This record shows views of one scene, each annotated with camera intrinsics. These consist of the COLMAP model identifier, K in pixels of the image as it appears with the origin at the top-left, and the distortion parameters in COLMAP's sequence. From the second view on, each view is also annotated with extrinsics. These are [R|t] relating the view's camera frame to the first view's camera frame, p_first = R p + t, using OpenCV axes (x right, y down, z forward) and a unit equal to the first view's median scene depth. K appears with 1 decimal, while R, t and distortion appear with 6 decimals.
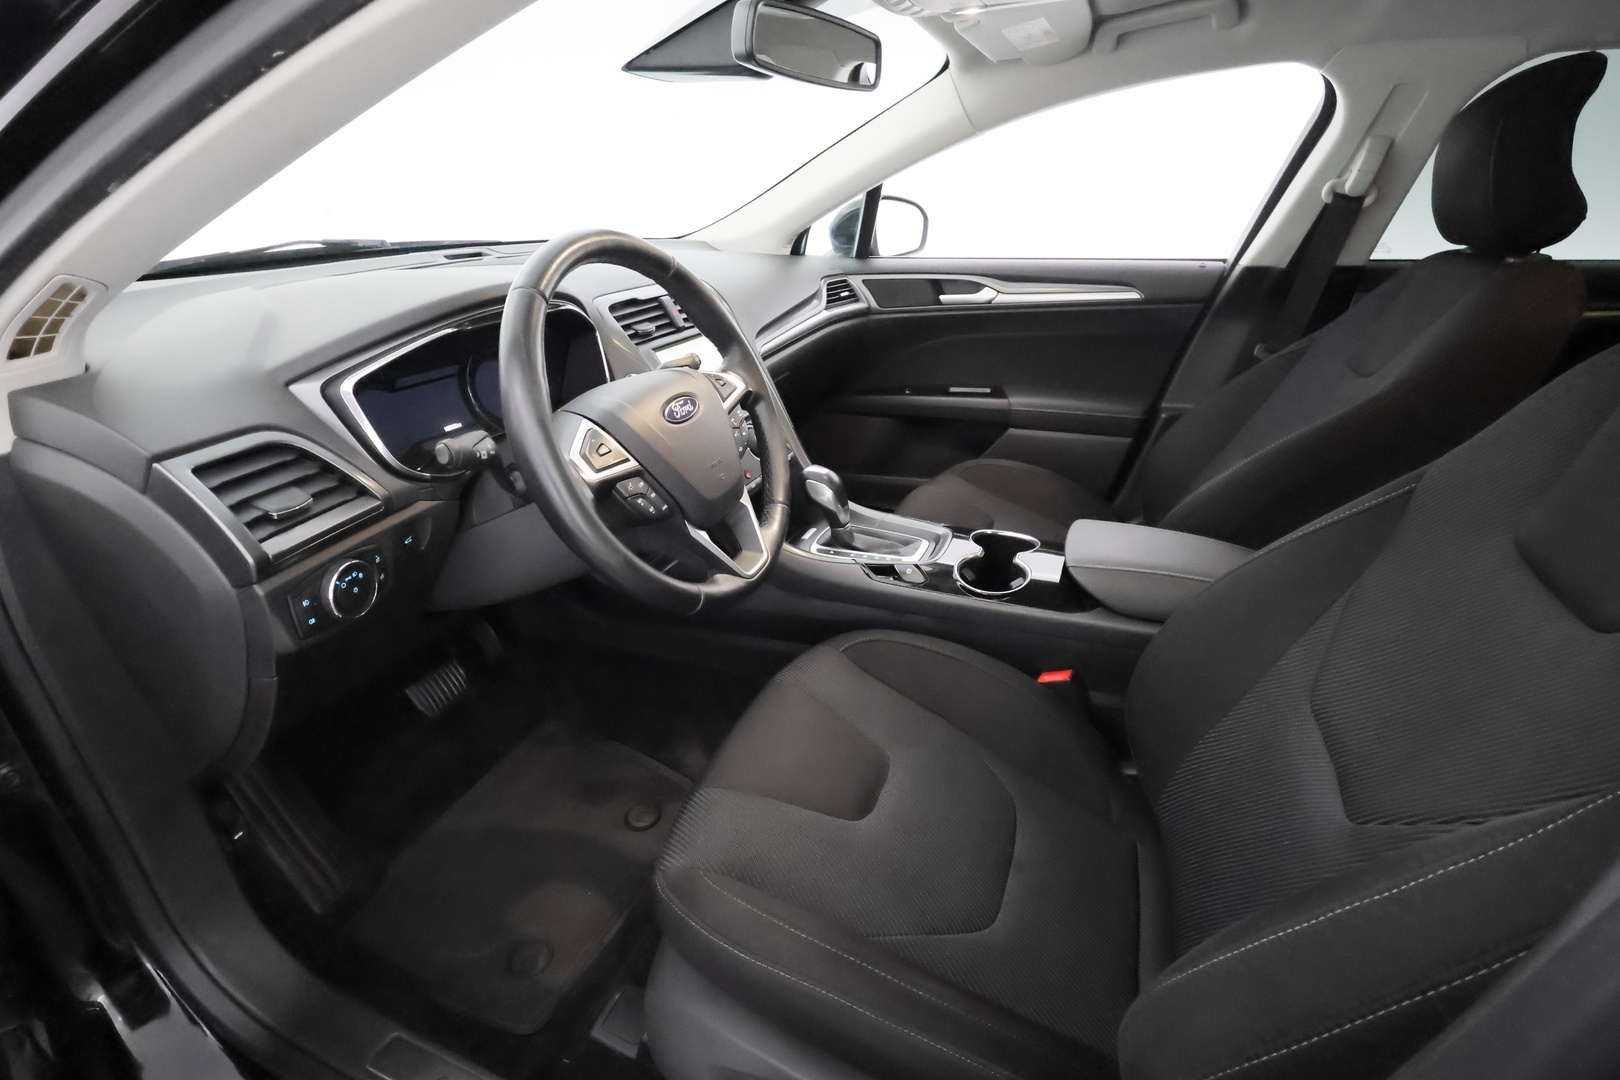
lens RADIAL K [[747.9, 0, 810.0], [0, 747.9, 540.0], [0, 0, 1]] dist [-0.004010, 0.001374]
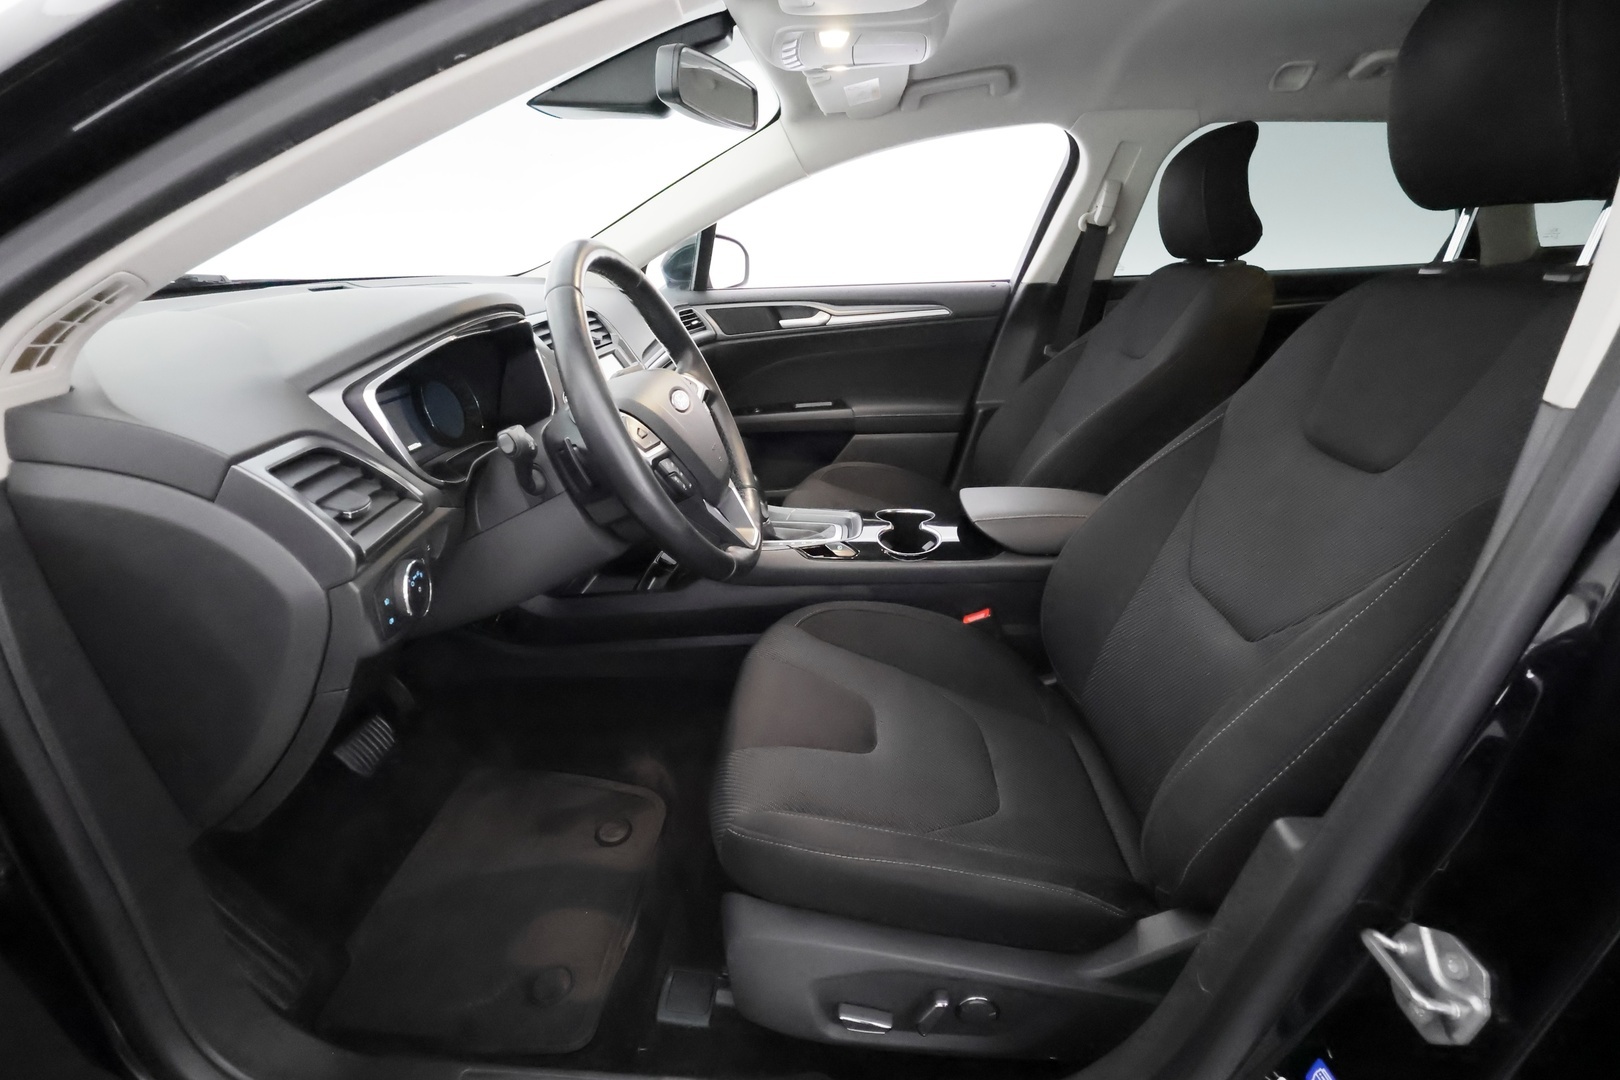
lens RADIAL K [[747.9, 0, 810.0], [0, 747.9, 540.0], [0, 0, 1]] dist [-0.004010, 0.001374]
pose [[0.947987, -0.125583, 0.292489, -0.213752], [0.143491, 0.988822, -0.040508, 0.062286], [-0.284132, 0.080371, 0.955411, -0.053168]]
